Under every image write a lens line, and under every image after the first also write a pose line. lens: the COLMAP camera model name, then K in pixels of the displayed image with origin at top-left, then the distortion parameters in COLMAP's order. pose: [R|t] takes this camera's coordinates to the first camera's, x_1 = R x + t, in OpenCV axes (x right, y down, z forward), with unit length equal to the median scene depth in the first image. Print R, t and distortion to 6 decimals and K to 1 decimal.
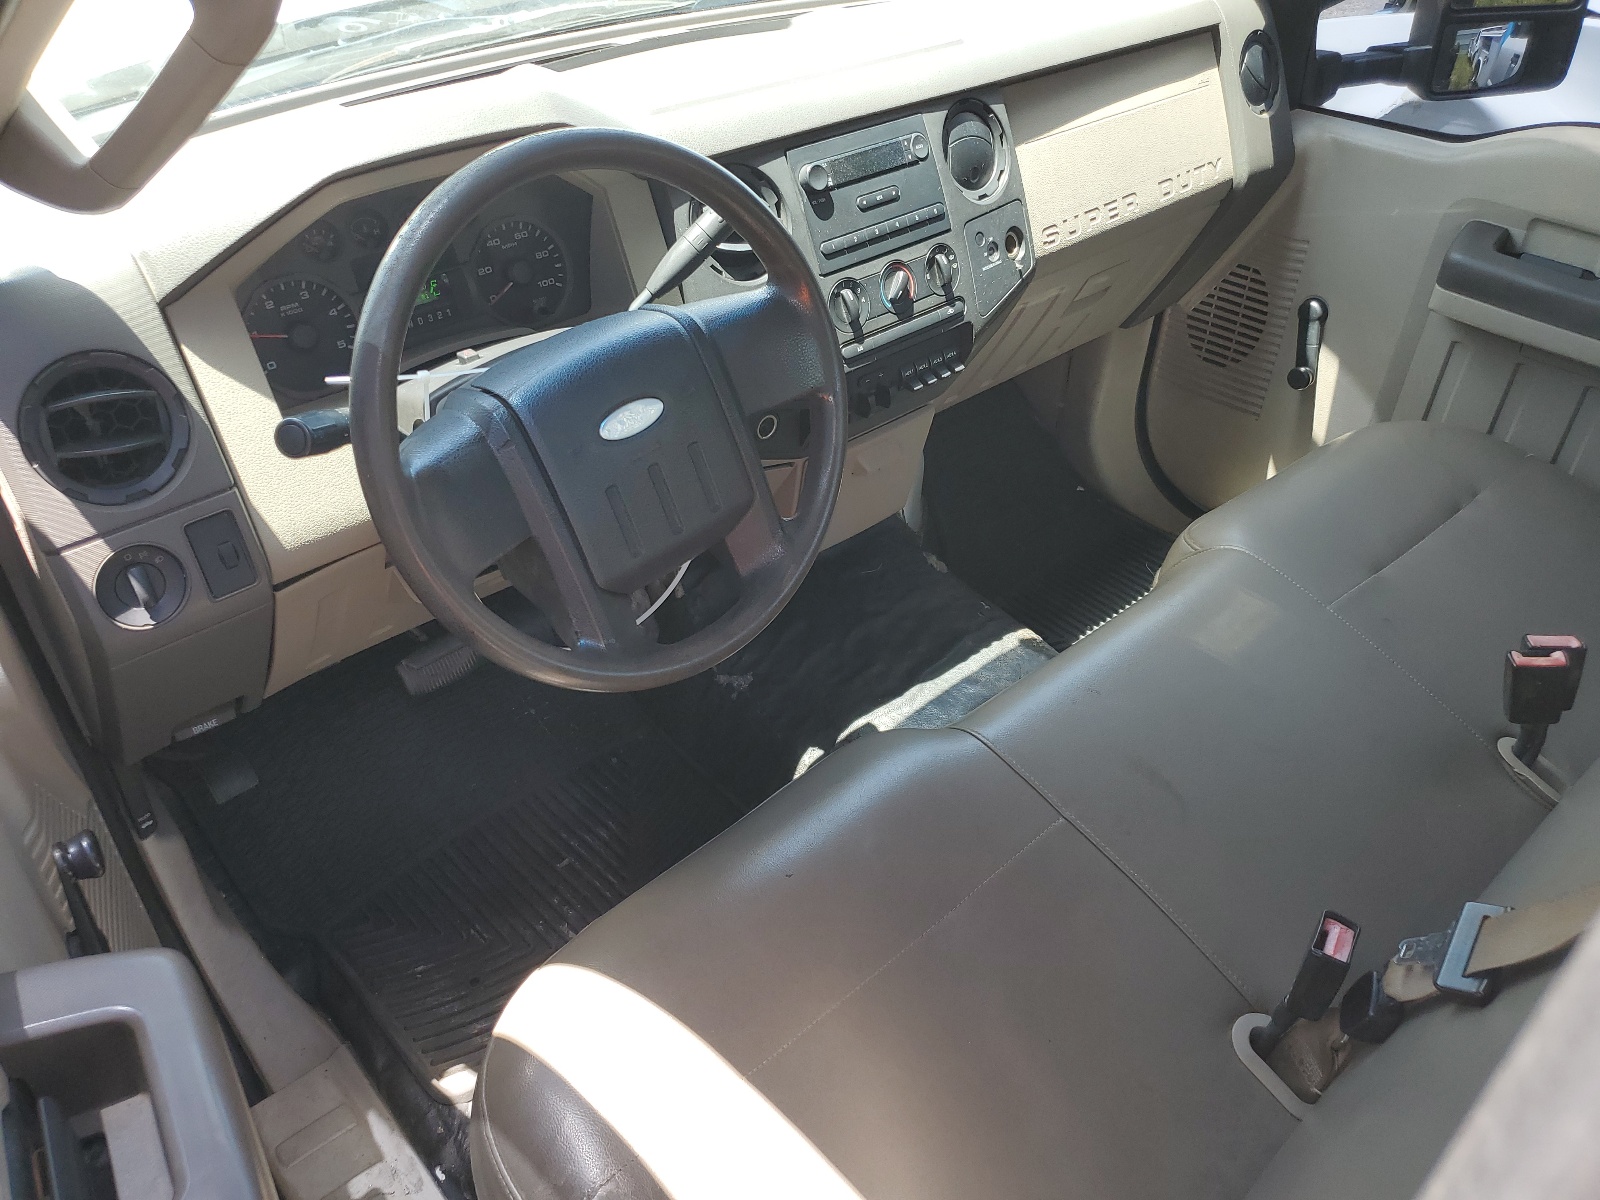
lens RADIAL K [[1201.7, 0, 801.6], [0, 1201.7, 602.6], [0, 0, 1]] dist [0.009166, 0.001885]
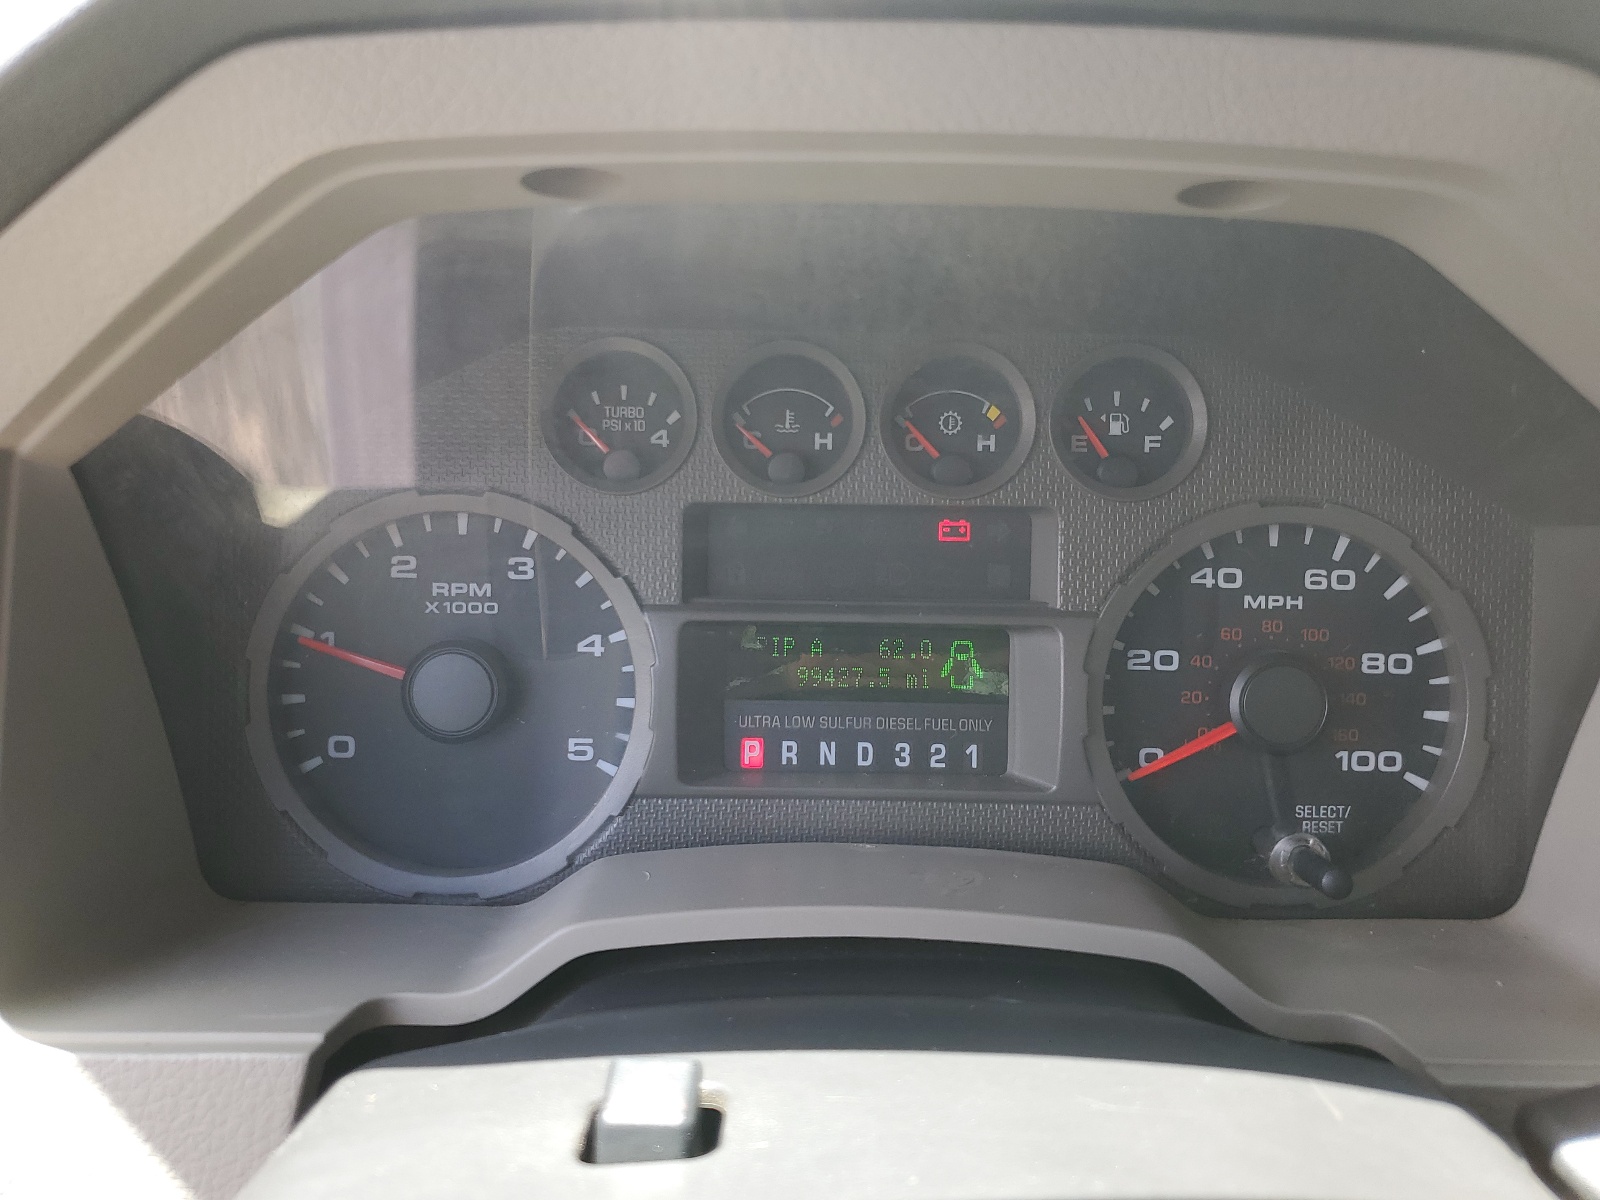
lens RADIAL K [[1201.7, 0, 798.8], [0, 1201.7, 600.4], [0, 0, 1]] dist [0.009166, 0.001885]
pose [[0.749272, 0.227850, -0.621833, -0.107976], [-0.413817, 0.894157, -0.170992, -0.144946], [0.517056, 0.385445, 0.764255, 0.519189]]
